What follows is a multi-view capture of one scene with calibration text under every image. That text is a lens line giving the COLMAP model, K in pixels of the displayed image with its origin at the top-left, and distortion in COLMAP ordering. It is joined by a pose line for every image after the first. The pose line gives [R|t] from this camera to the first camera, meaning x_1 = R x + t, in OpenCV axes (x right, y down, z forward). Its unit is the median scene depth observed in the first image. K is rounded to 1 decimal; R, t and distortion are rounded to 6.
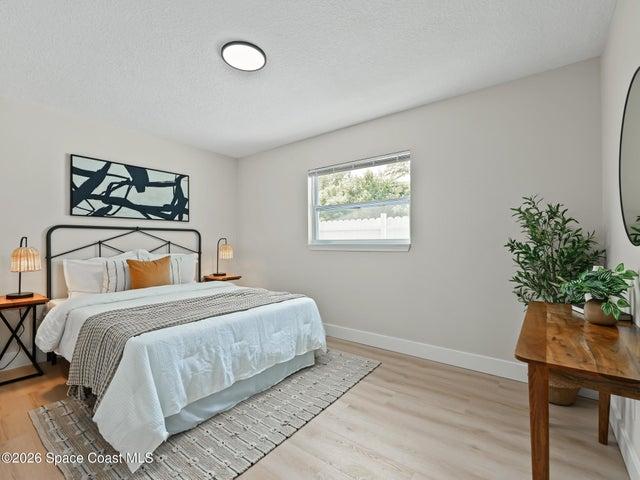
lens RADIAL K [[292.3, 0, 317.9], [0, 292.3, 245.3], [0, 0, 1]] dist [-0.001364, 0.000502]
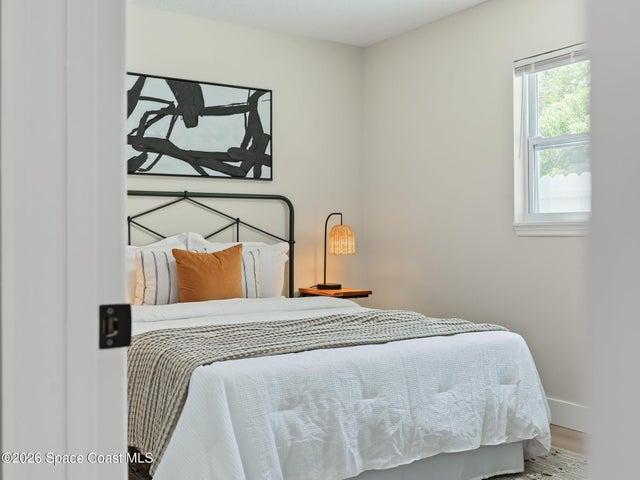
lens RADIAL K [[683.6, 0, 318.8], [0, 683.6, 240.3], [0, 0, 1]] dist [0.001577, 0.000000]
pose [[0.946831, 0.003821, -0.321708, 0.026870], [-0.002808, 0.999990, 0.003611, 0.025973], [0.321718, -0.002515, 0.946832, -0.139307]]
